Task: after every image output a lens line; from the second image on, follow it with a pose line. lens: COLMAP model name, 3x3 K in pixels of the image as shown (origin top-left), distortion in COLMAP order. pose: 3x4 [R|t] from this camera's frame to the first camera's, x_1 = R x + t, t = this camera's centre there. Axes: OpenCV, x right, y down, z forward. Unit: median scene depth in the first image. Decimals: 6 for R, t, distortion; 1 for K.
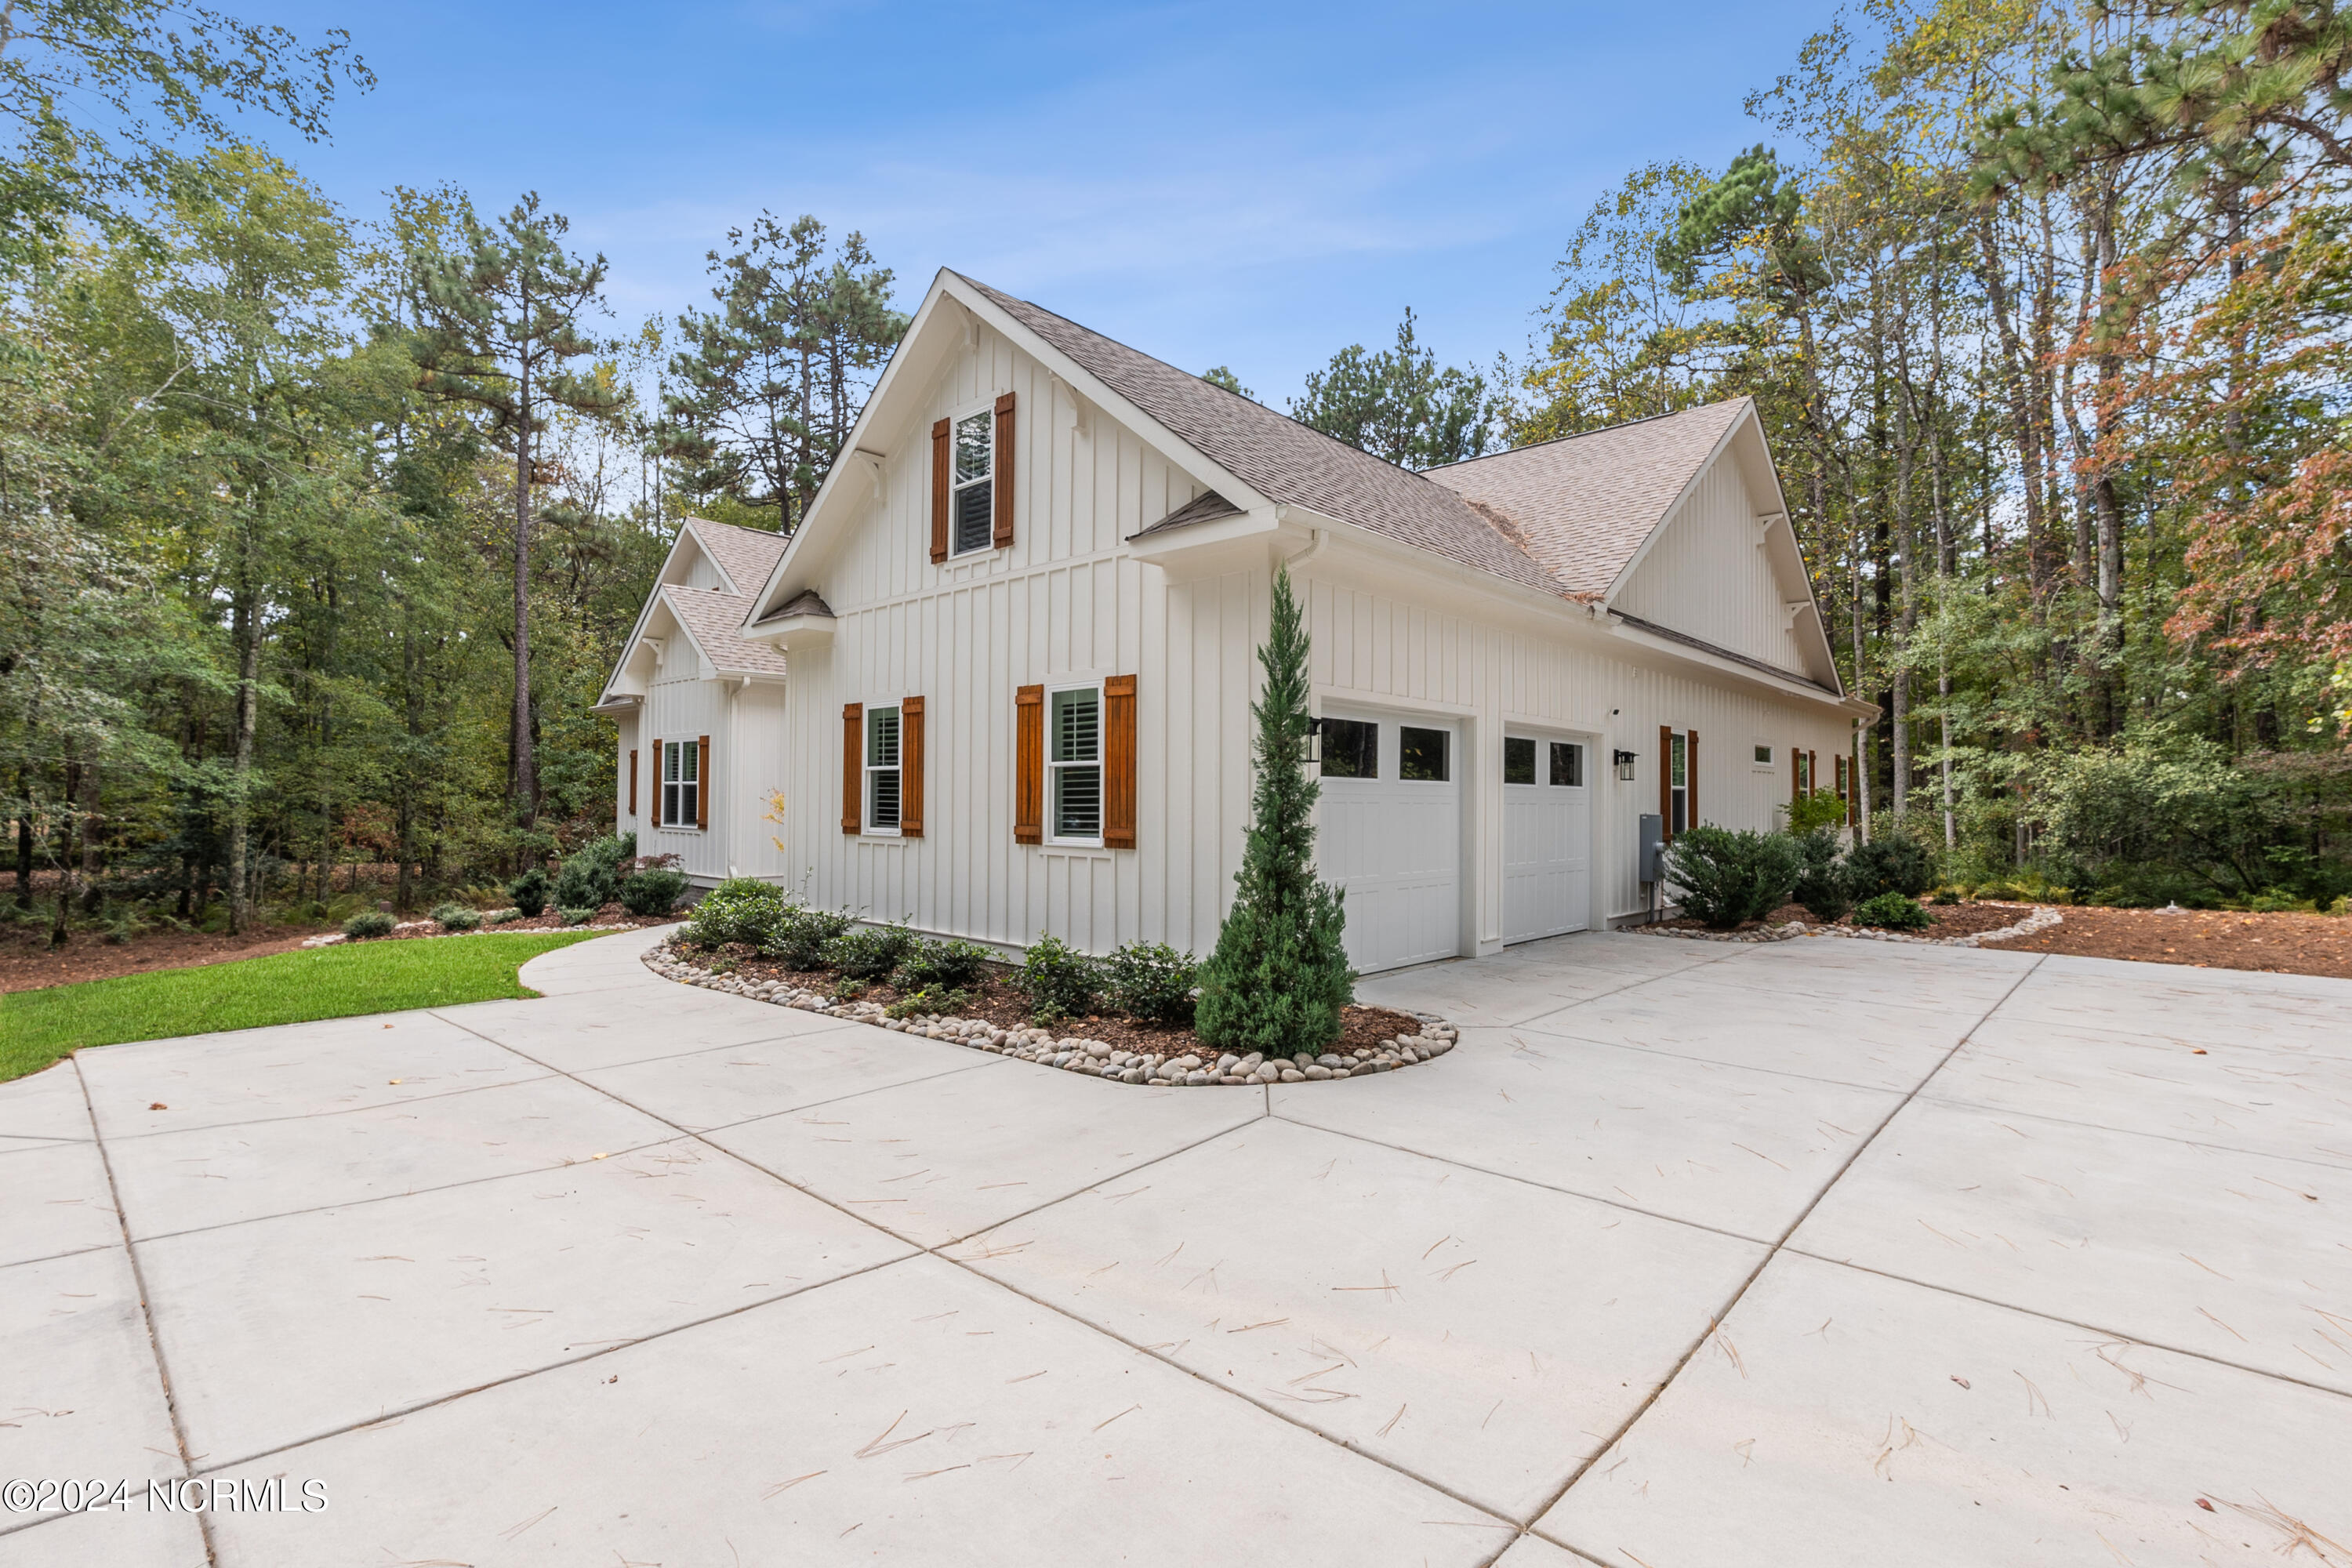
lens RADIAL K [[1081.0, 0, 1169.9], [0, 1081.0, 785.5], [0, 0, 1]] dist [0.000411, 0.000151]
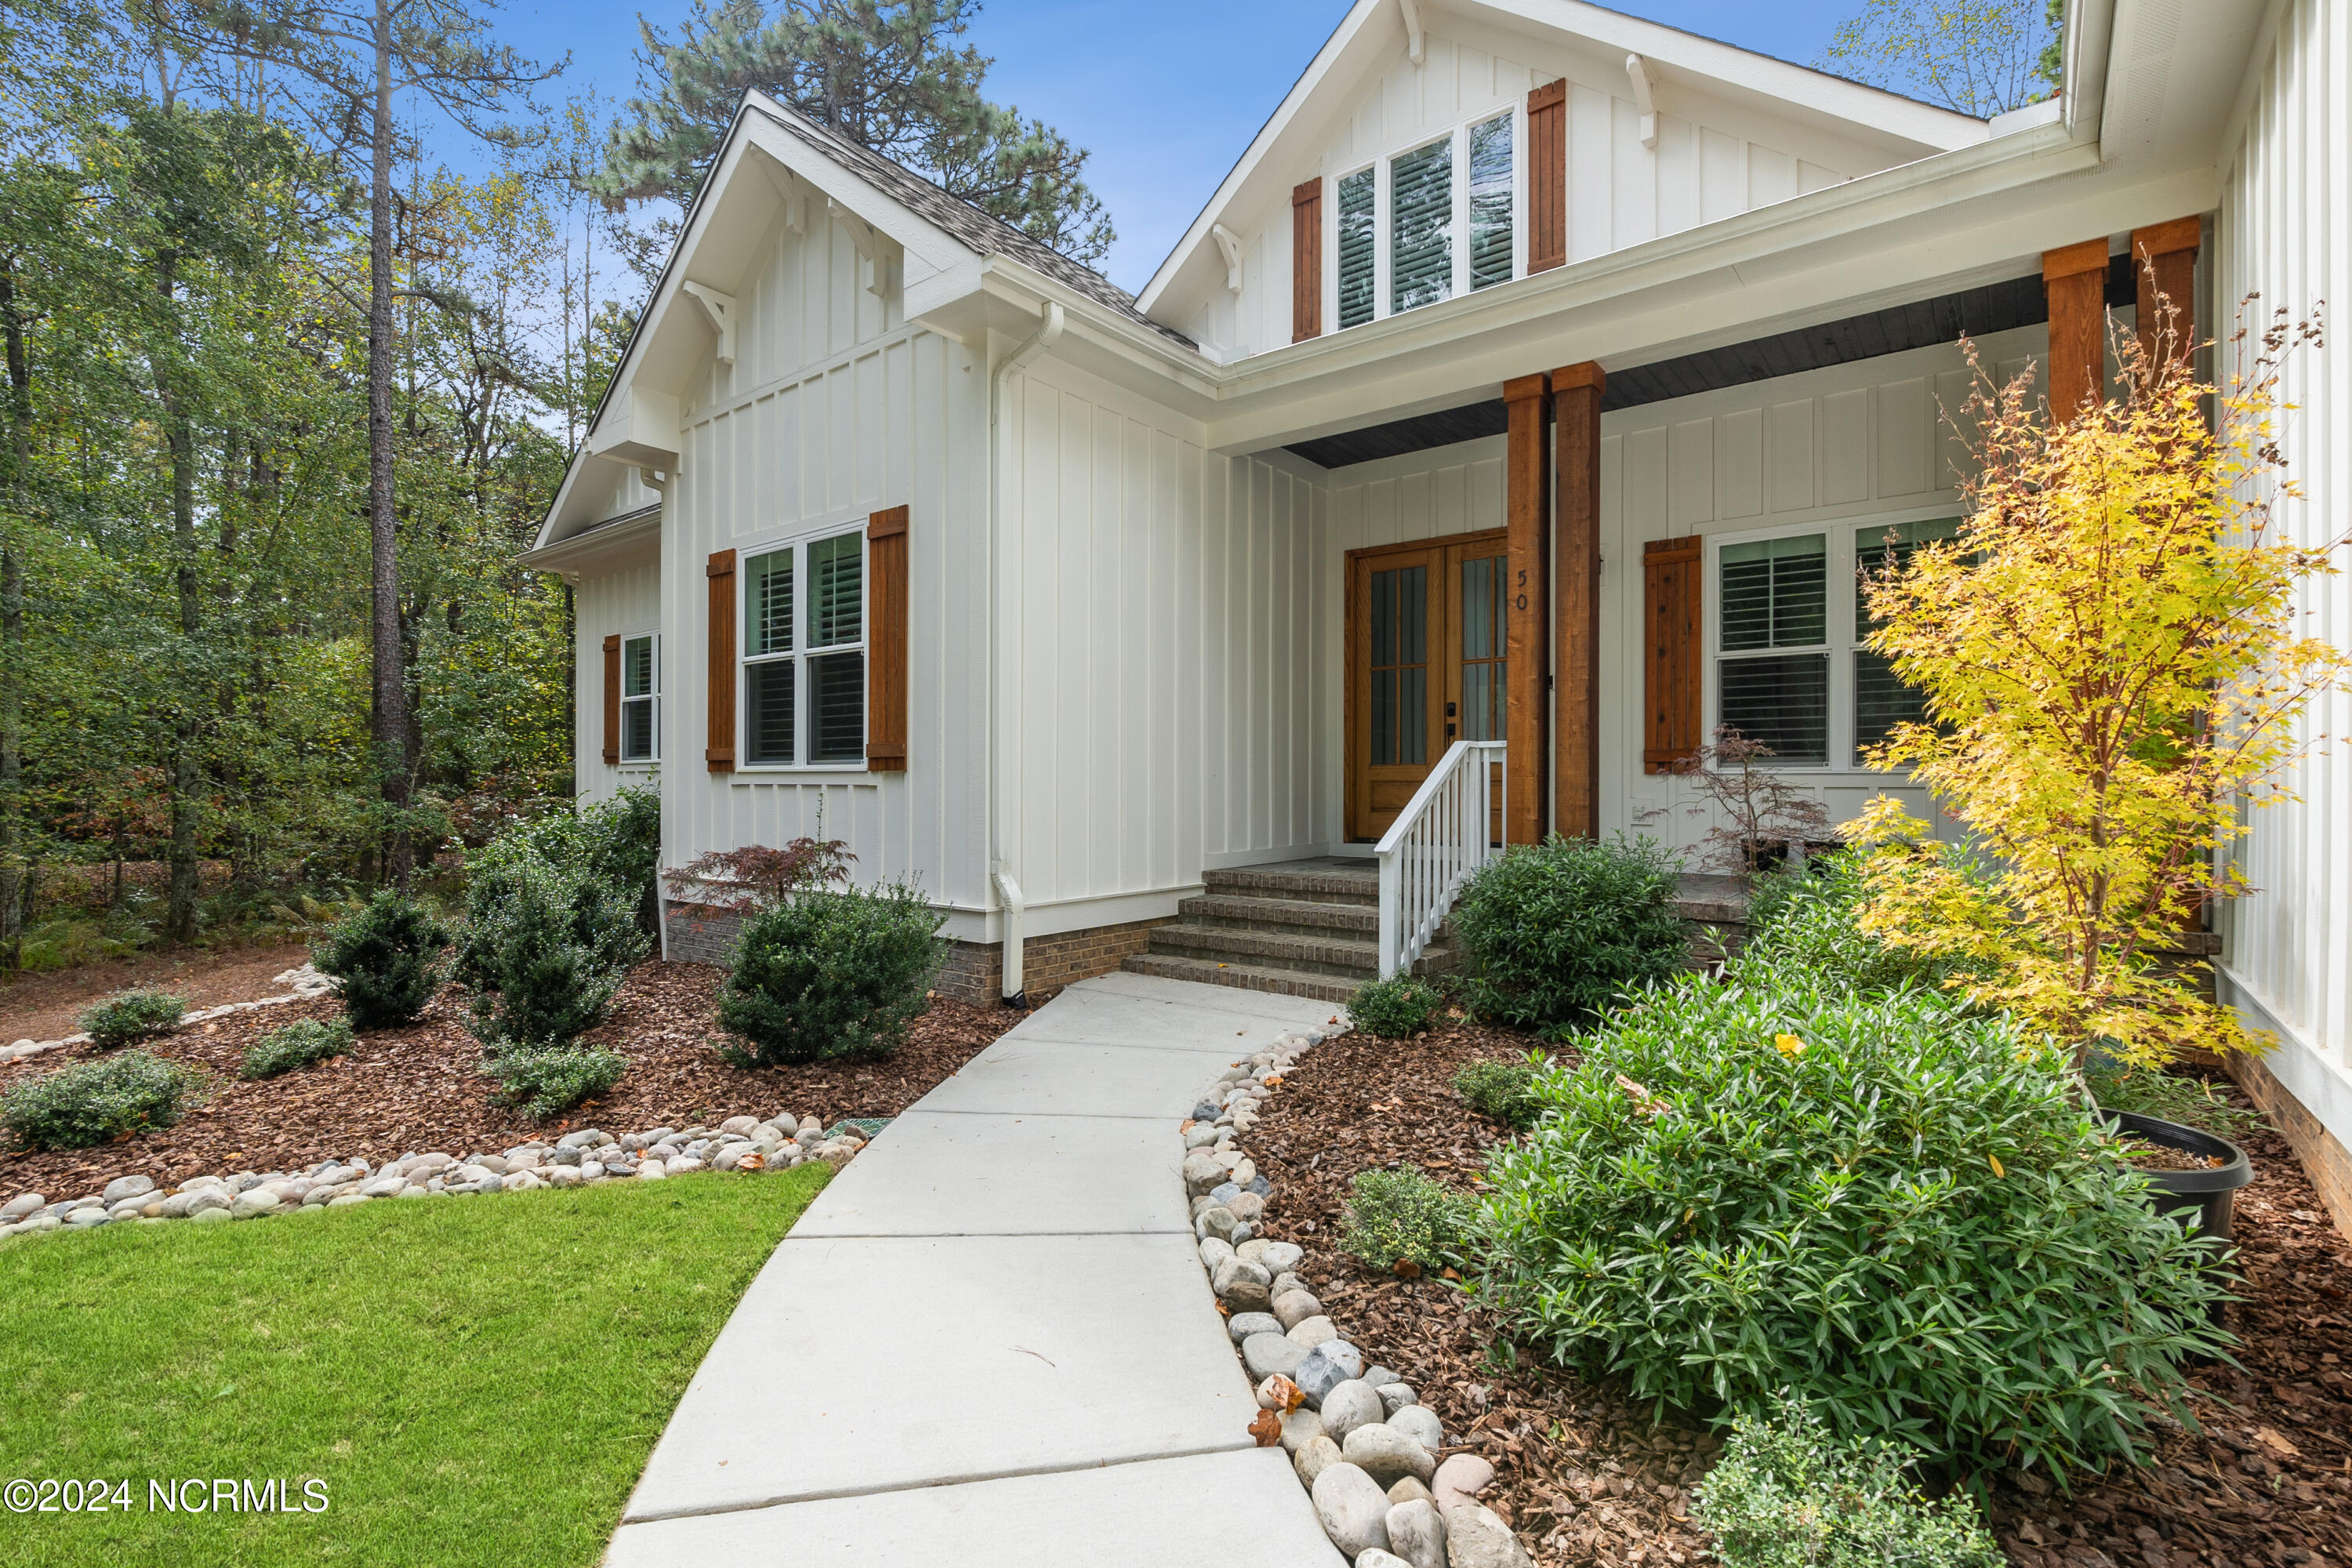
lens RADIAL K [[1081.0, 0, 1182.1], [0, 1081.0, 789.7], [0, 0, 1]] dist [0.000411, 0.000151]
pose [[0.996625, -0.006930, 0.081799, -0.348826], [0.005309, 0.999786, 0.020013, 0.038183], [-0.081920, -0.019511, 0.996448, 0.607037]]
